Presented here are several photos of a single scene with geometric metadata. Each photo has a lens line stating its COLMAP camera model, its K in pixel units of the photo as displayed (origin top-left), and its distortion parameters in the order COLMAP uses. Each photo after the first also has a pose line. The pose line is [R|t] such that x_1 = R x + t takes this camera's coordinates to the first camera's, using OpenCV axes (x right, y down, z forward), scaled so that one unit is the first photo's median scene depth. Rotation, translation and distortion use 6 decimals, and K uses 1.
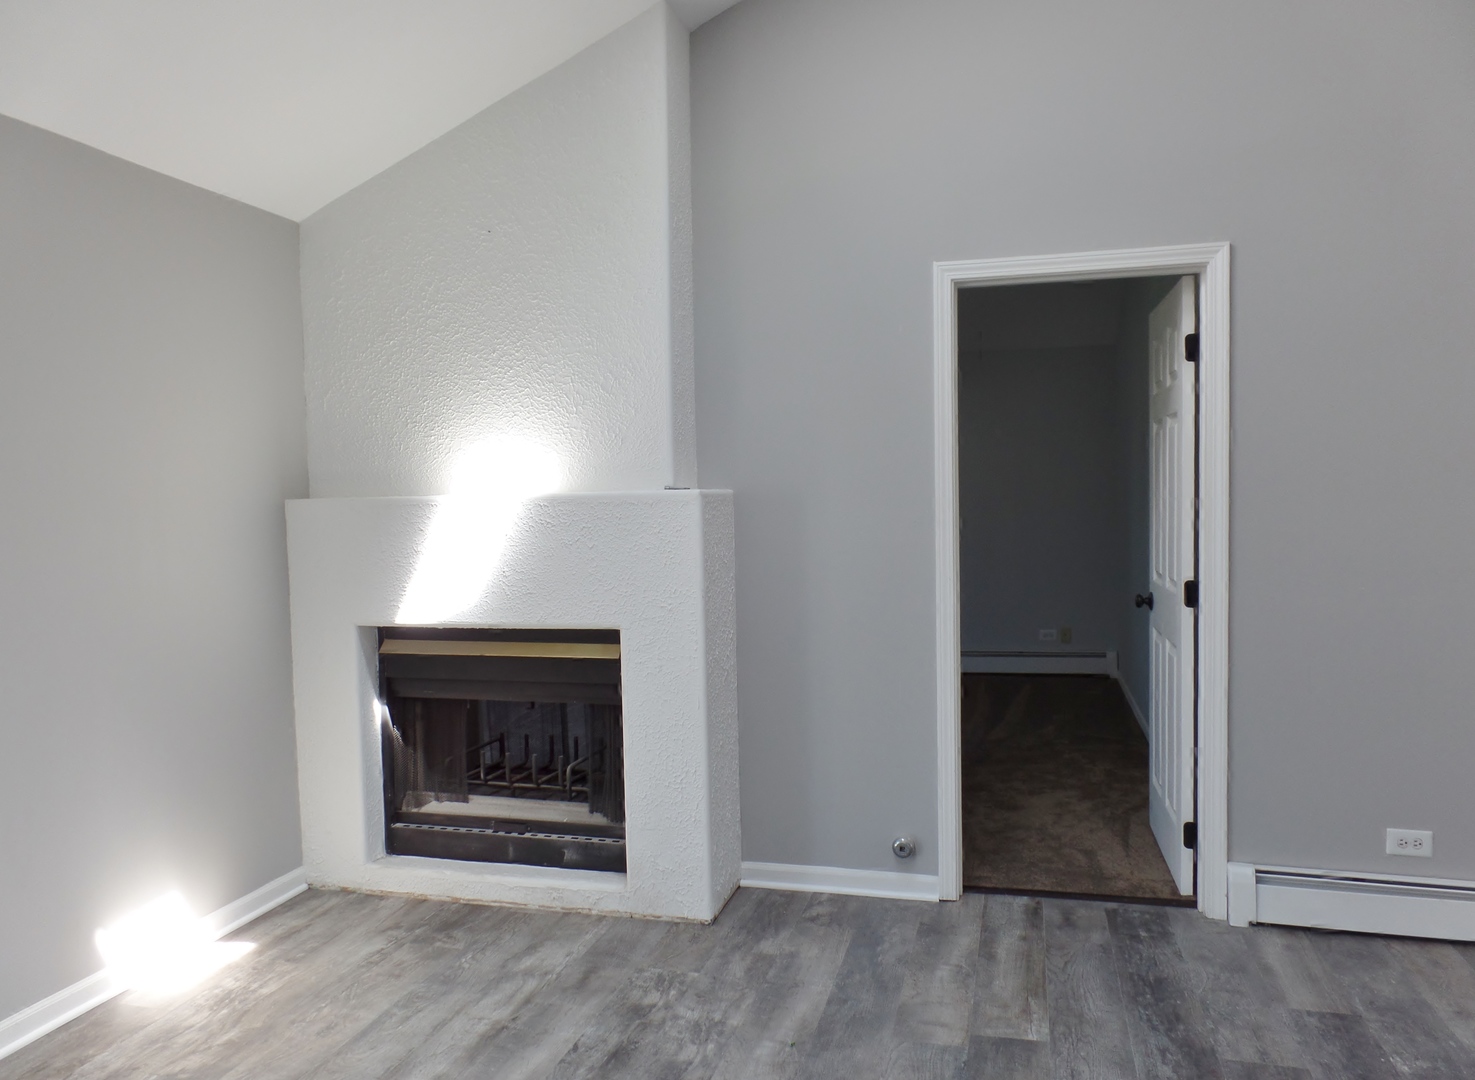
lens RADIAL K [[1040.9, 0, 737.5], [0, 1040.9, 540.0], [0, 0, 1]] dist [0.013906, 0.002987]
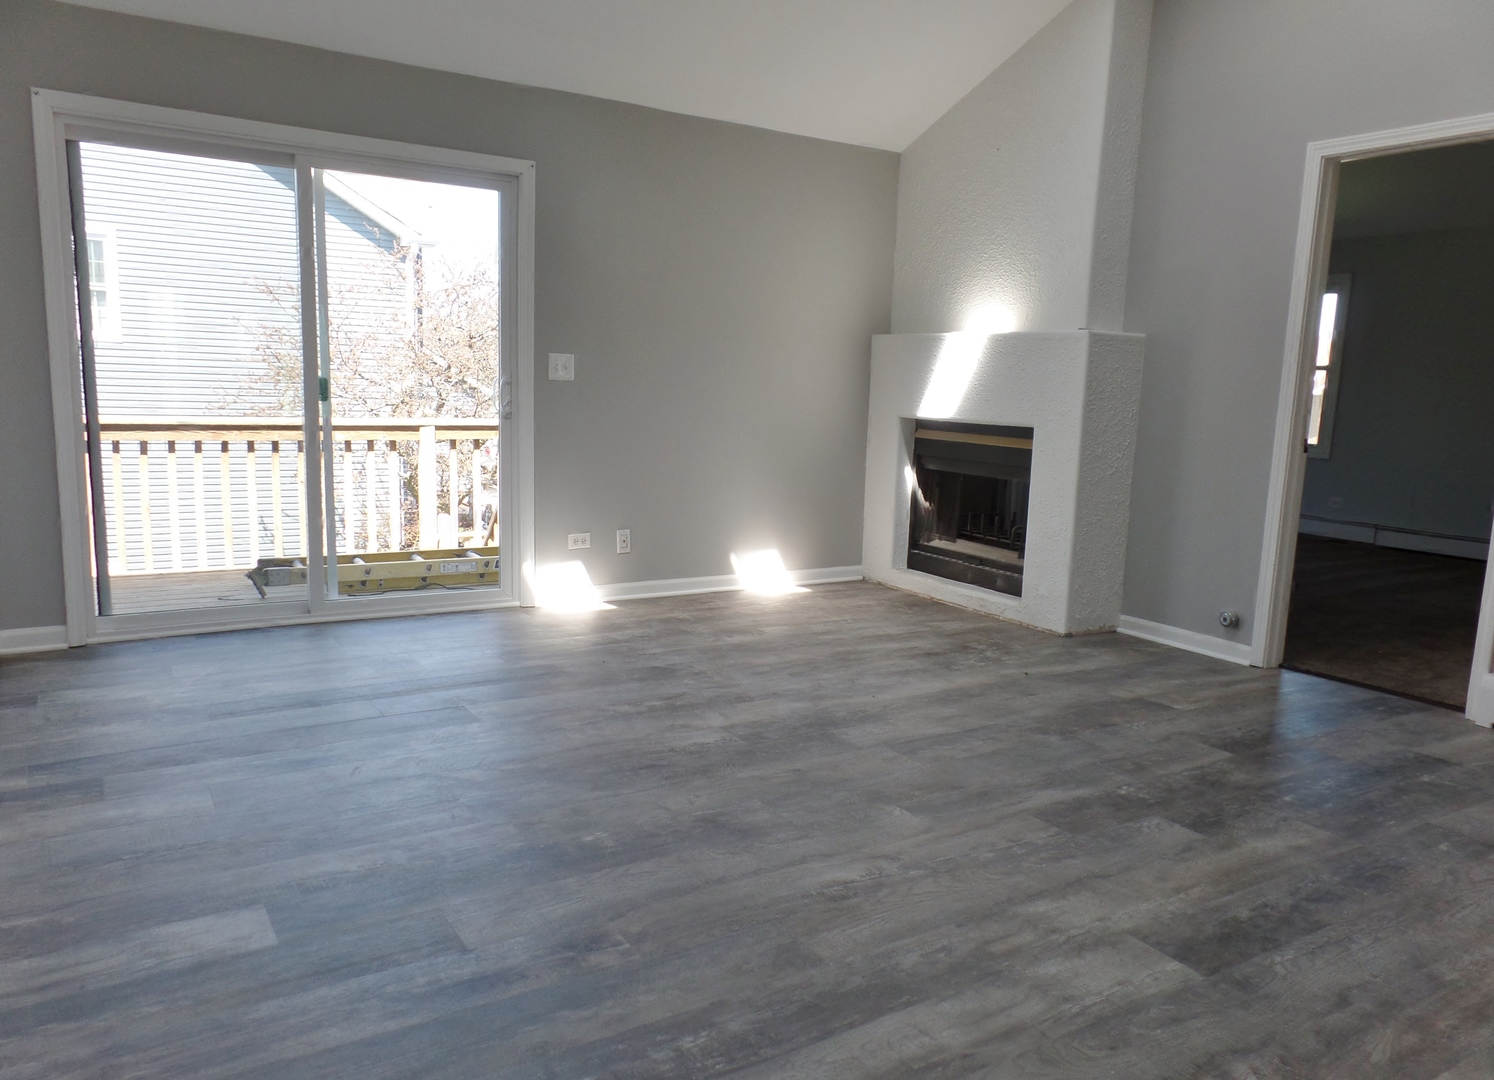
lens RADIAL K [[1088.9, 0, 747.0], [0, 1088.9, 540.0], [0, 0, 1]] dist [0.010035, 0.001807]
pose [[0.730406, 0.146545, -0.667107, 0.616968], [-0.076167, 0.988095, 0.133664, 0.066188], [0.678753, -0.046817, 0.732873, -0.380898]]
